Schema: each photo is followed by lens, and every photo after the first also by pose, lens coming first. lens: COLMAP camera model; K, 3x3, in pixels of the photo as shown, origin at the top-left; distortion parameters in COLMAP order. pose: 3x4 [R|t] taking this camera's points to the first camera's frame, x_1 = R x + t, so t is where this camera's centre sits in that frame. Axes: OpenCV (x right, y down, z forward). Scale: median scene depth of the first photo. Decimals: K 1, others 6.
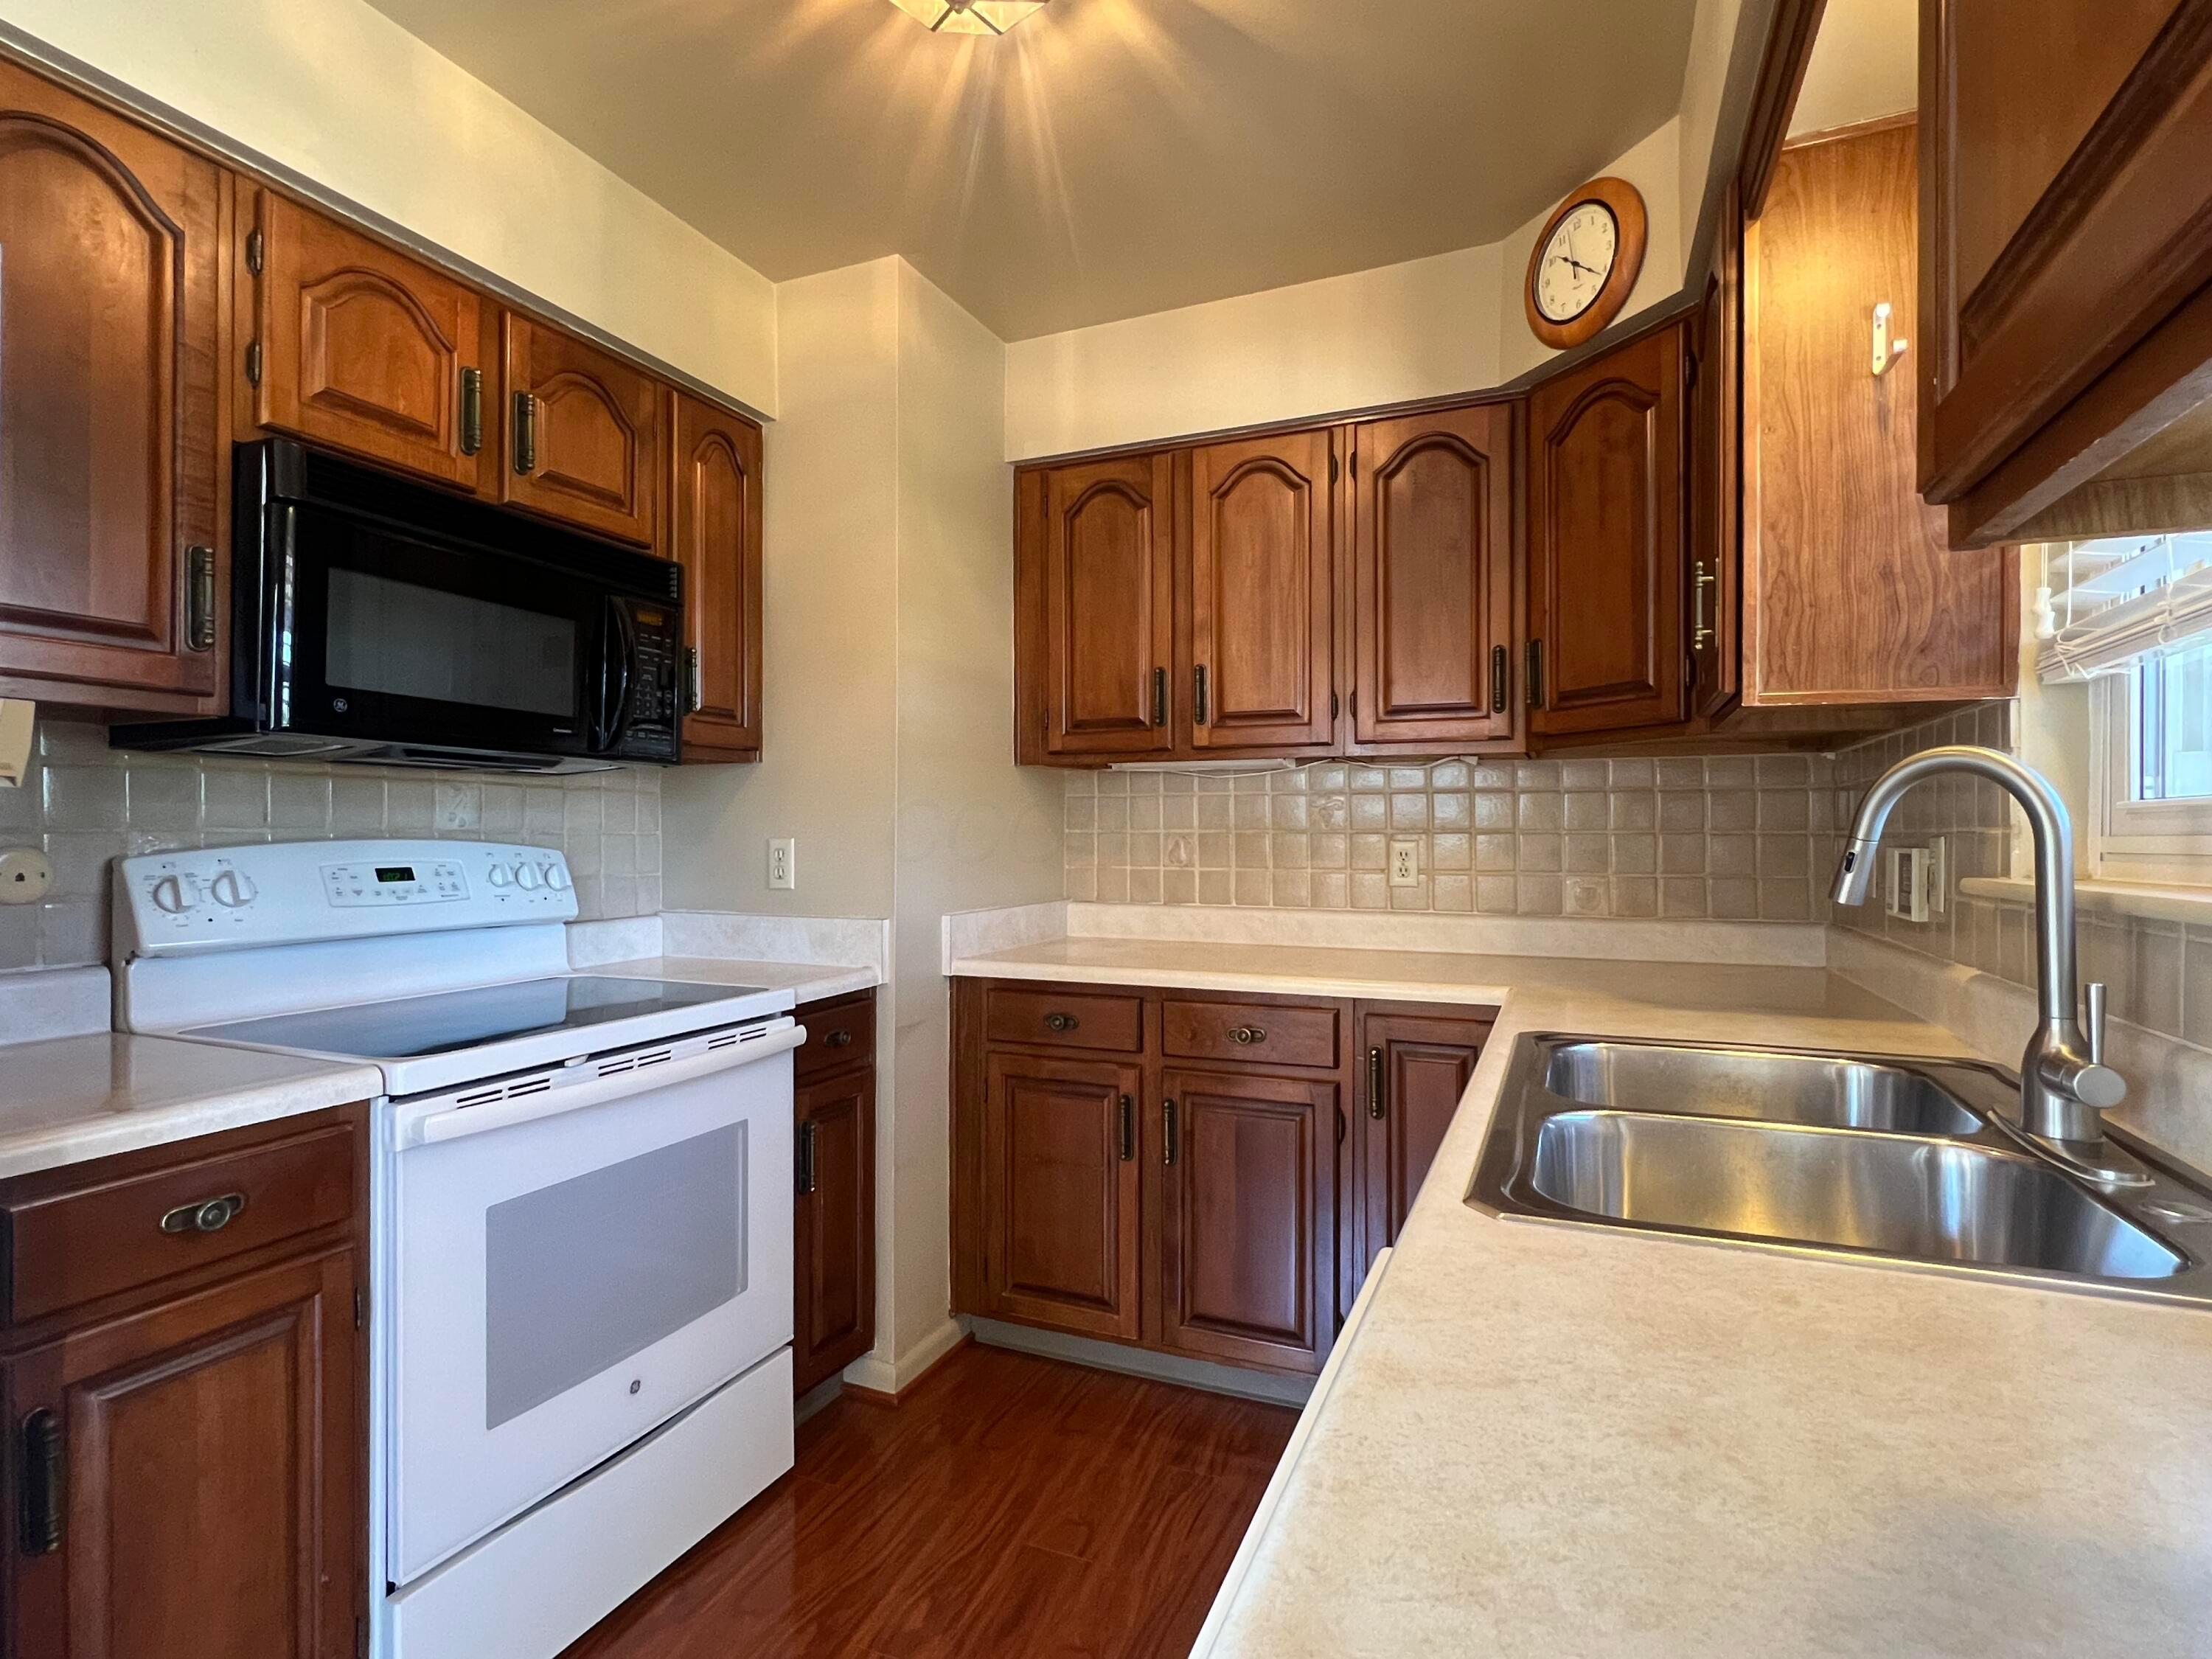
lens RADIAL K [[1109.5, 0, 1088.0], [0, 1109.5, 829.0], [0, 0, 1]] dist [0.004272, -0.000162]
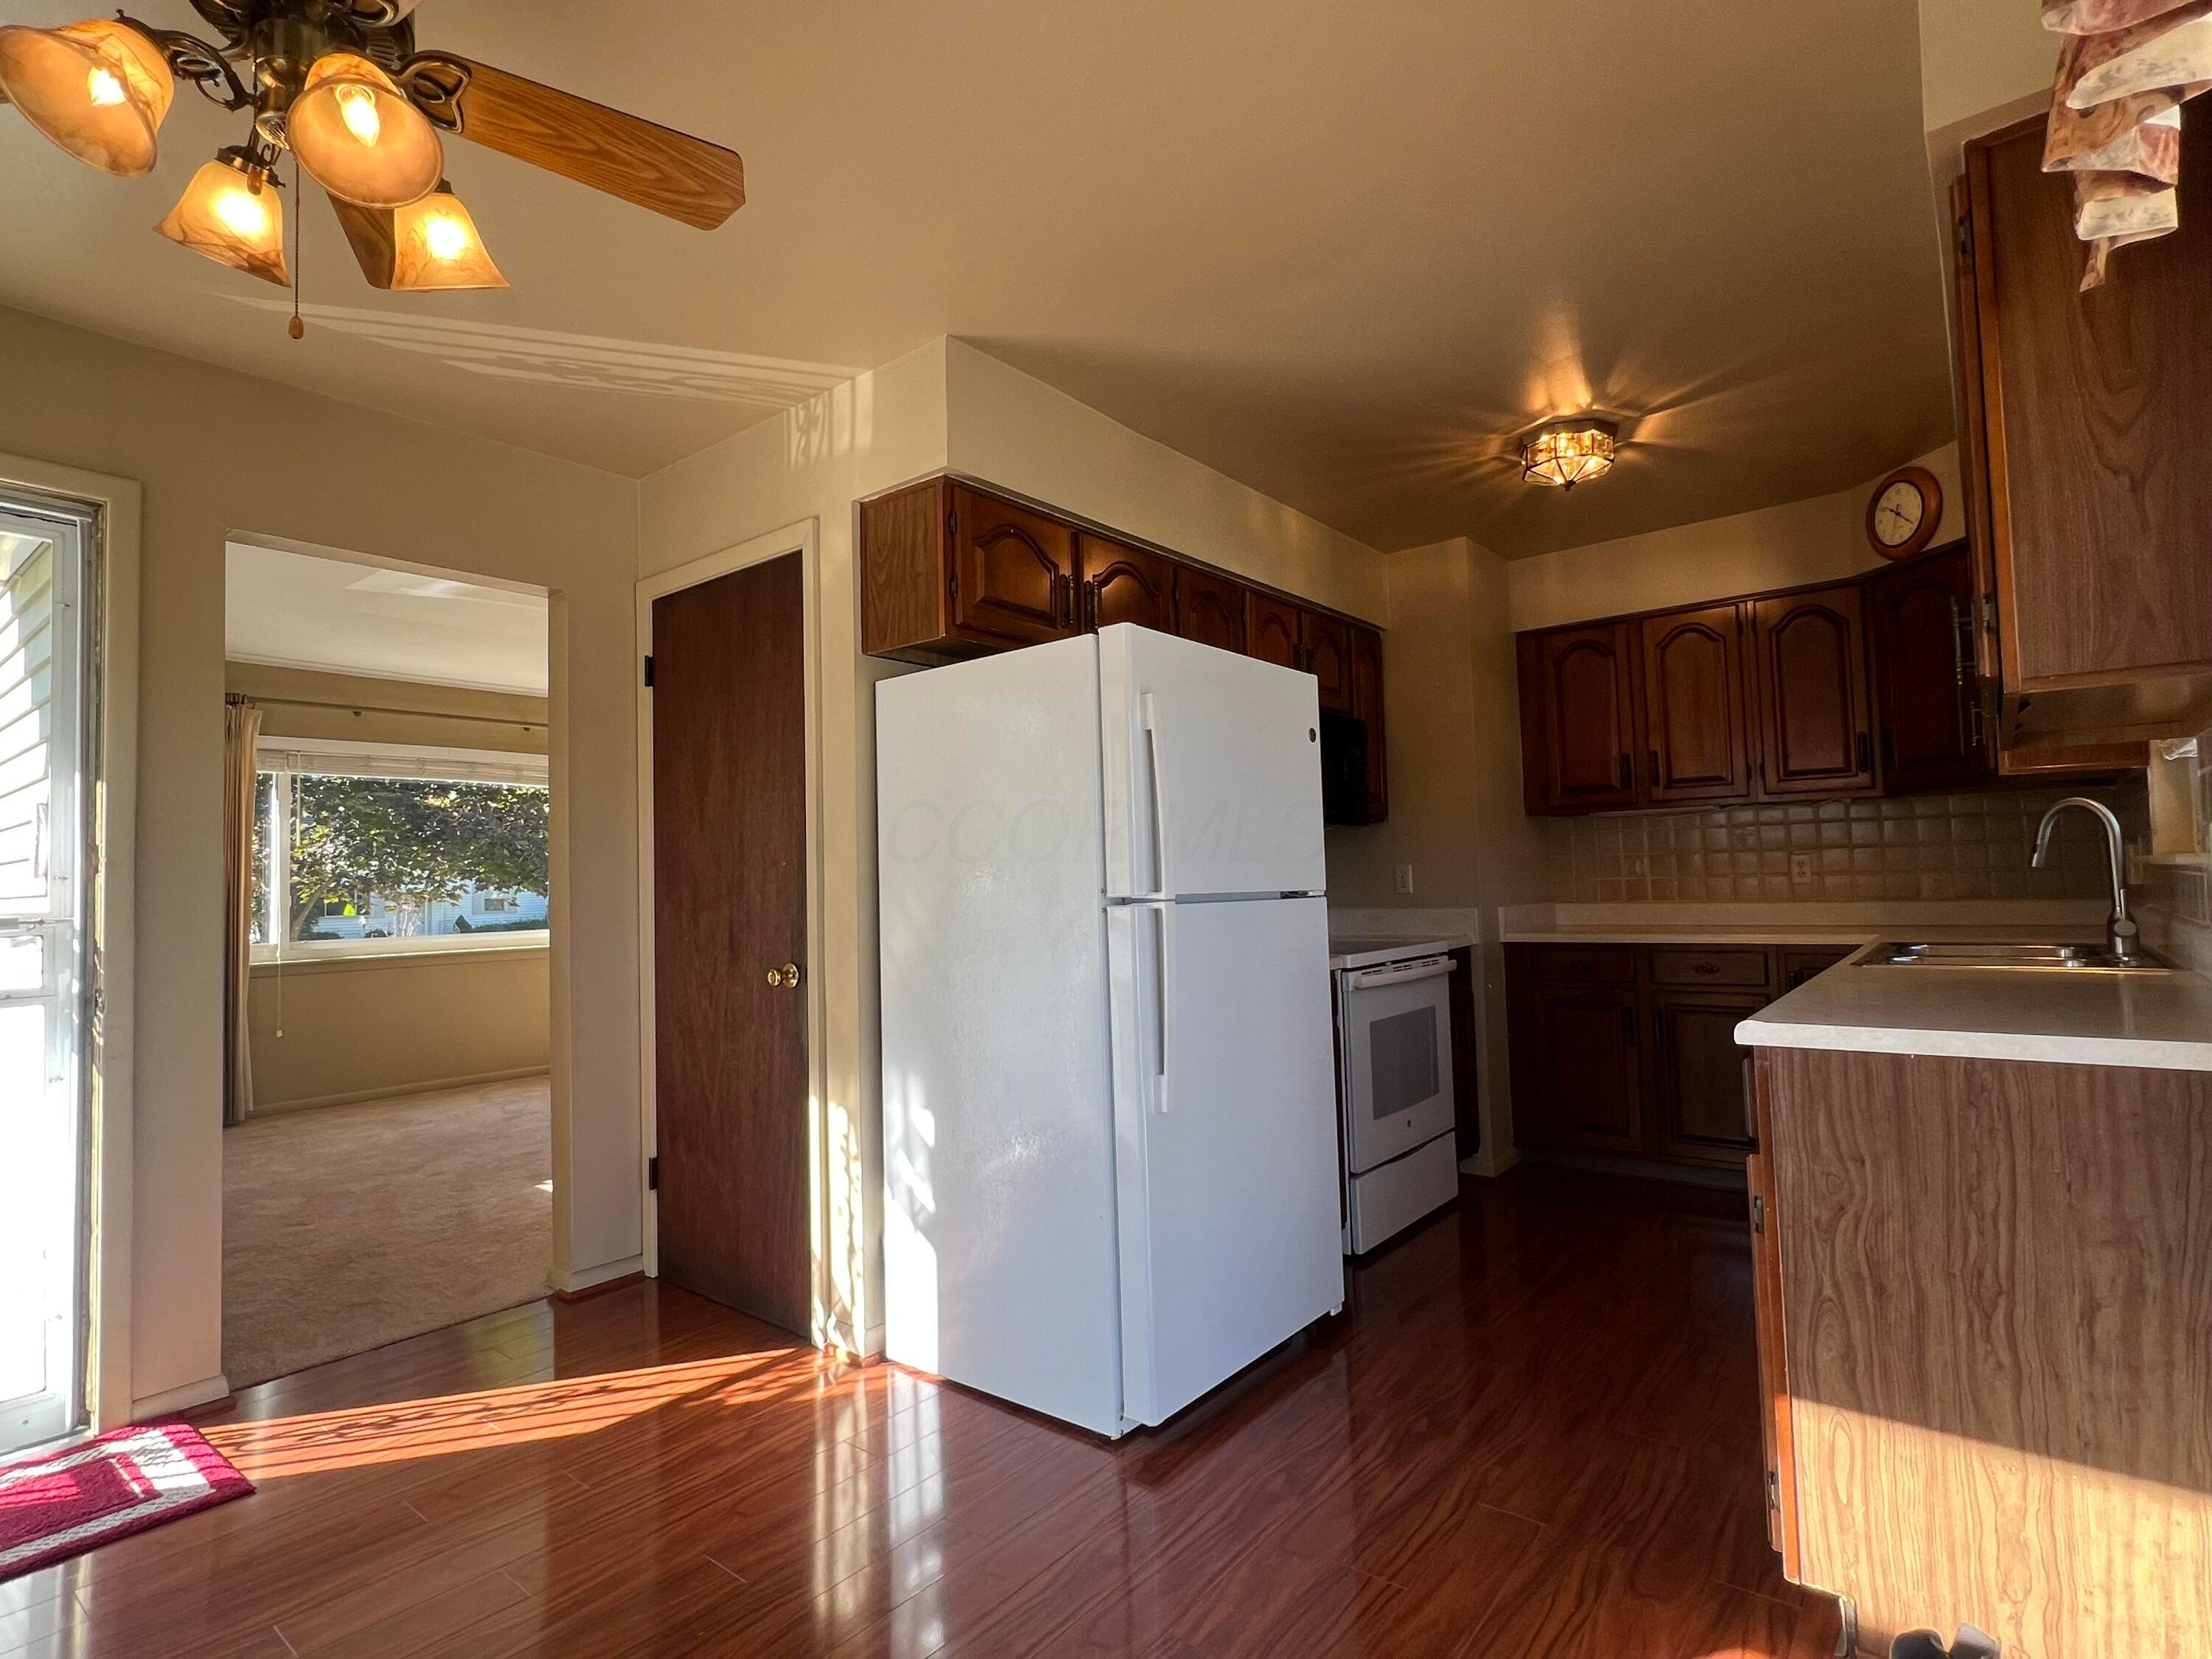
lens RADIAL K [[1109.5, 0, 1103.7], [0, 1109.5, 831.2], [0, 0, 1]] dist [0.004272, -0.000162]
pose [[0.965140, -0.041683, -0.258393, -0.299810], [0.031905, 0.998611, -0.041919, 0.015080], [0.259781, 0.032213, 0.965130, -0.893299]]
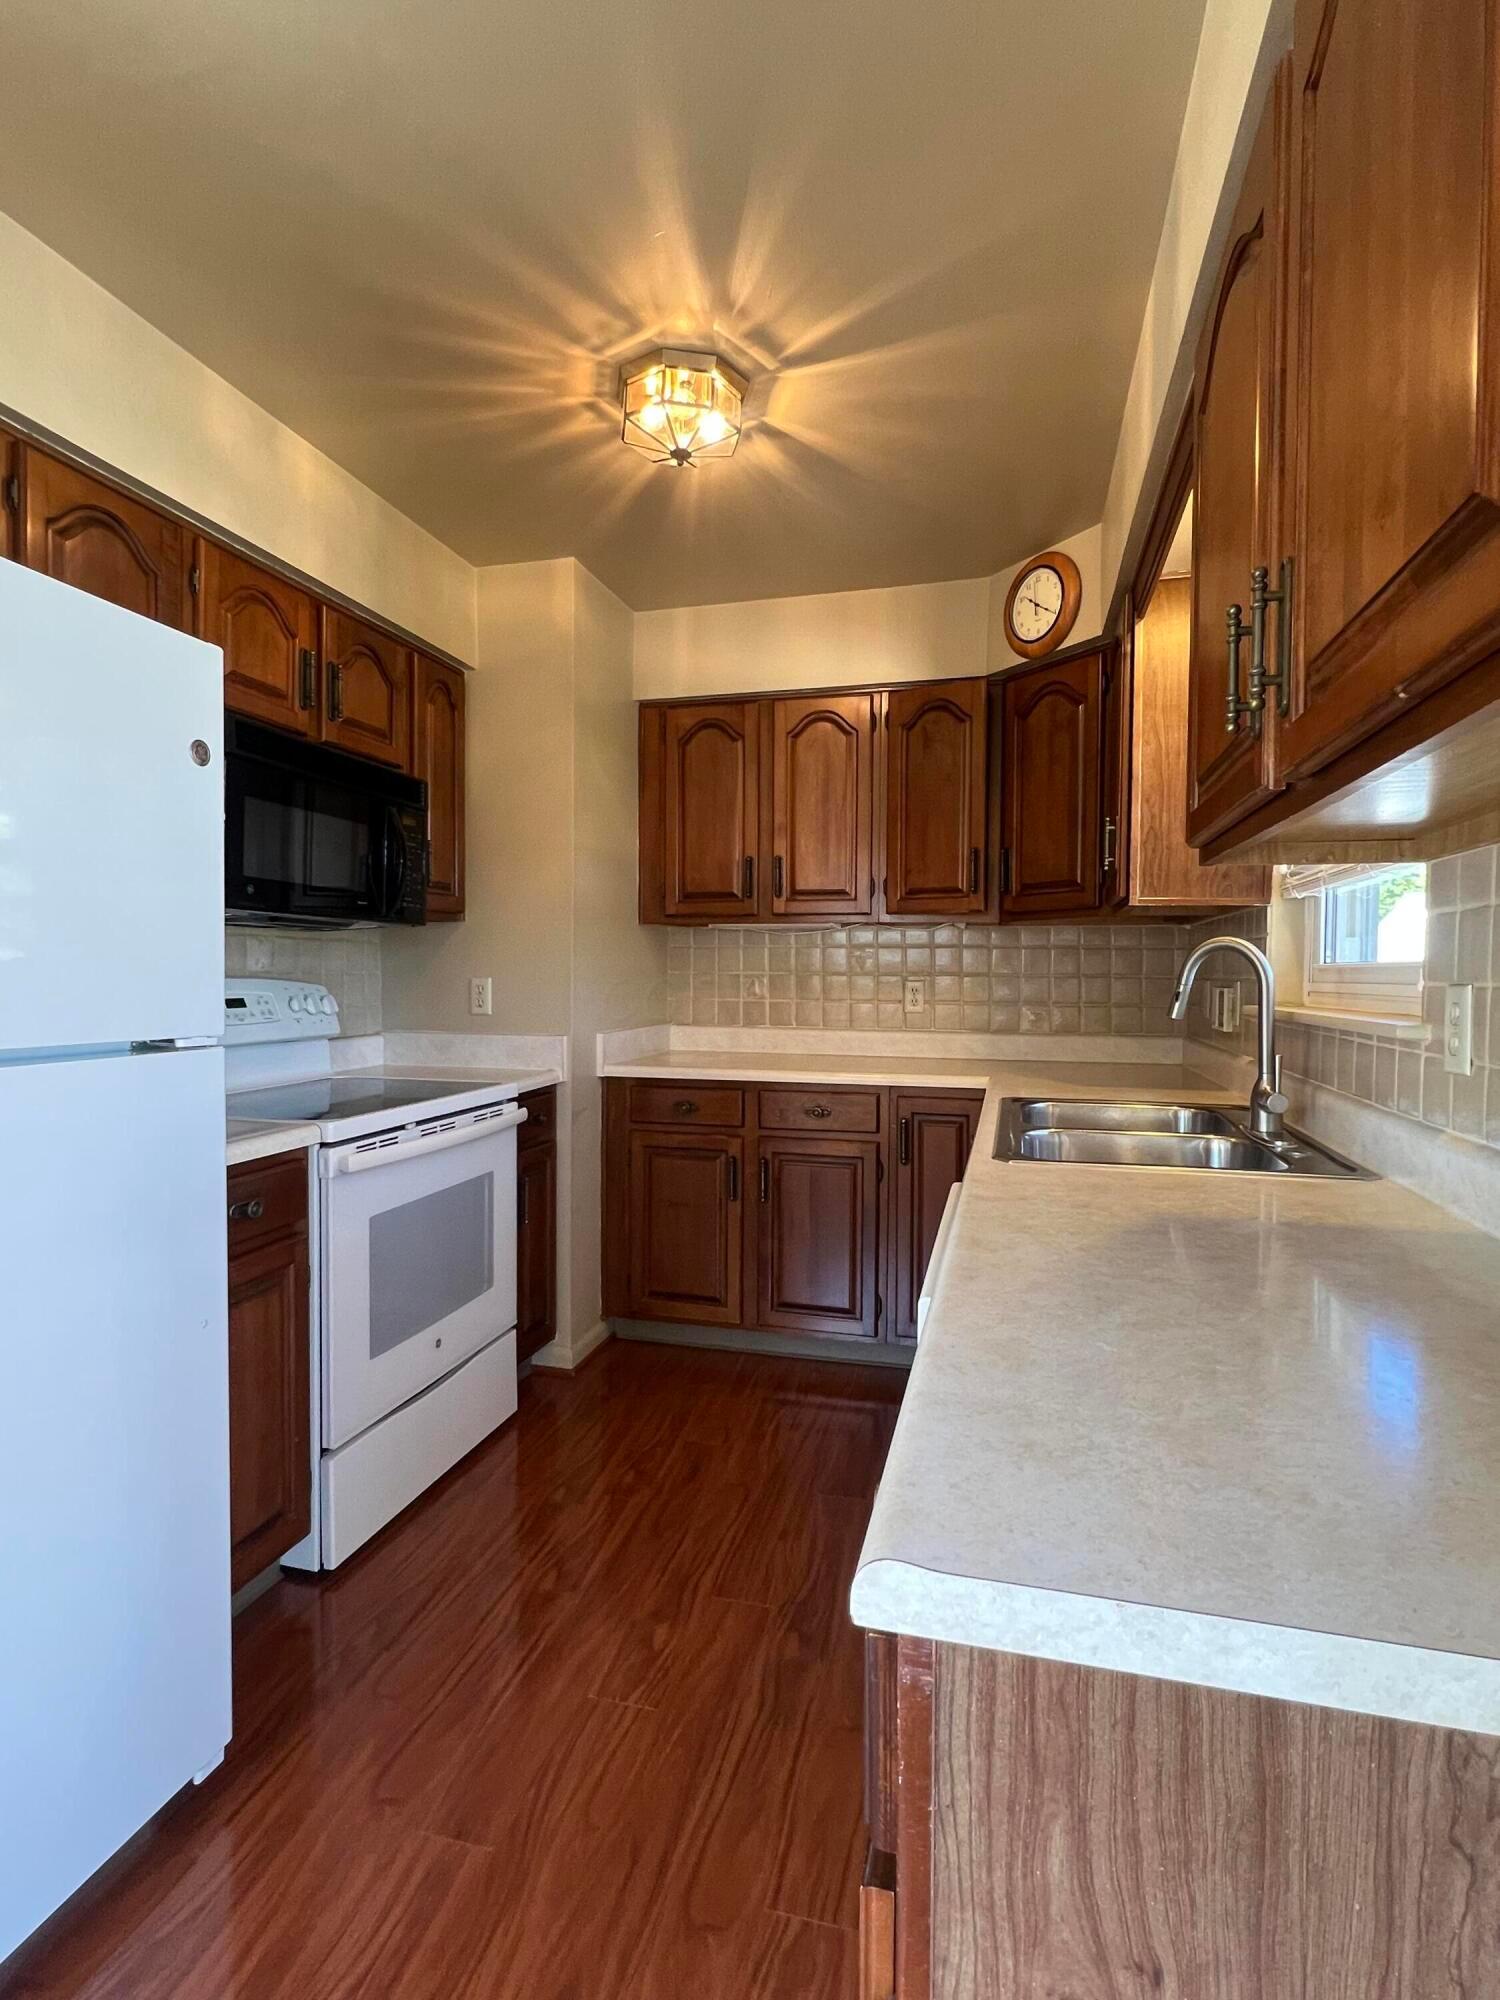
lens RADIAL K [[1003.1, 0, 743.1], [0, 1003.1, 993.8], [0, 0, 1]] dist [0.004272, -0.000162]
pose [[0.988762, 0.001988, 0.149483, -0.152645], [-0.006317, 0.999574, 0.028496, -0.009473], [-0.149363, -0.029120, 0.988354, -0.294177]]
